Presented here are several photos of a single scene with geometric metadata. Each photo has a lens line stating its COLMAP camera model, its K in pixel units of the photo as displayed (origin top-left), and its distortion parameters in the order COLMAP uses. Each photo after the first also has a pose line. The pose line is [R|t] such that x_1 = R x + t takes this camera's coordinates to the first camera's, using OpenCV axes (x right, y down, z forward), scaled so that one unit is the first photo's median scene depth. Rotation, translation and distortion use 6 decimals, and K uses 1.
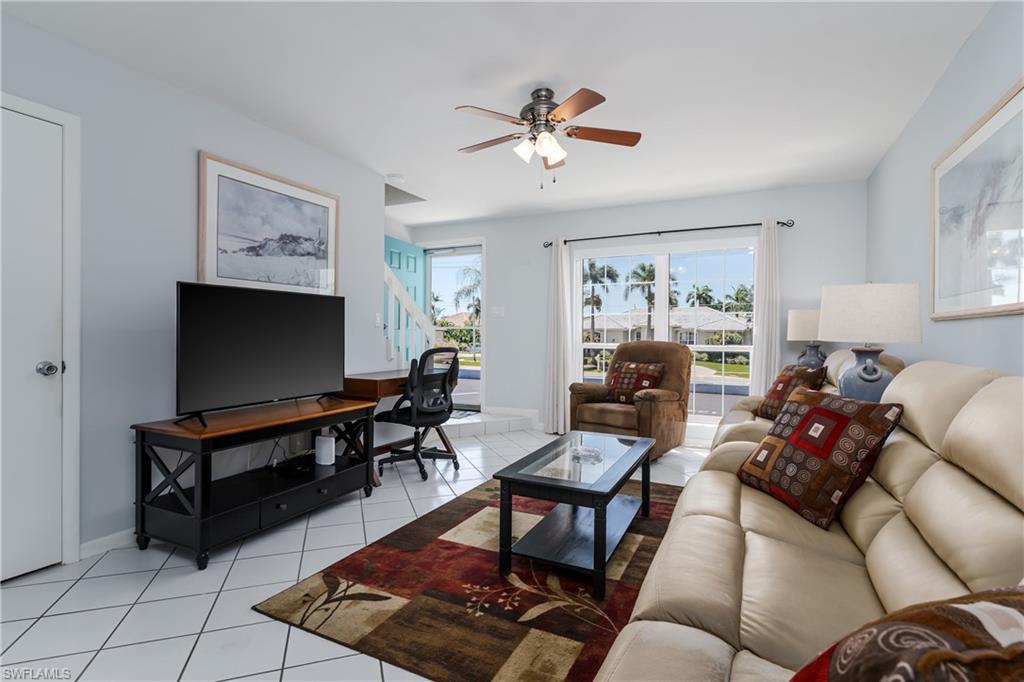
lens RADIAL K [[491.9, 0, 512.0], [0, 491.9, 333.6], [0, 0, 1]] dist [-0.000447, -0.000150]
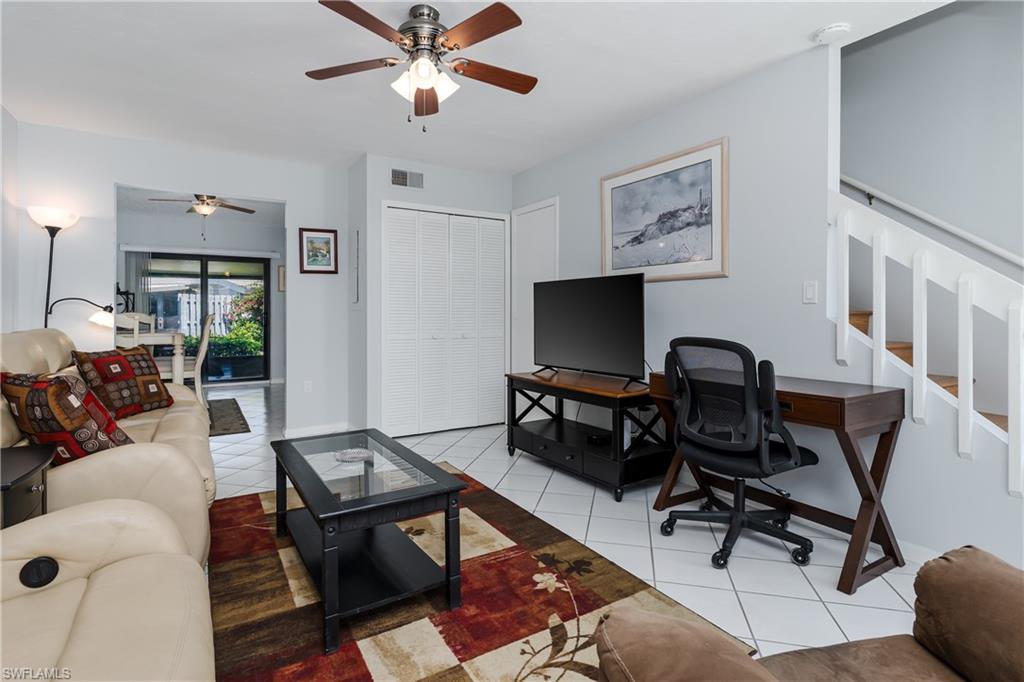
lens RADIAL K [[504.5, 0, 509.7], [0, 504.5, 312.4], [0, 0, 1]] dist [0.000366, -0.000014]
pose [[-0.527556, -0.001714, -0.849519, 0.587731], [0.000497, 0.999997, -0.002326, -0.002419], [0.849520, -0.001650, -0.527553, 1.340416]]
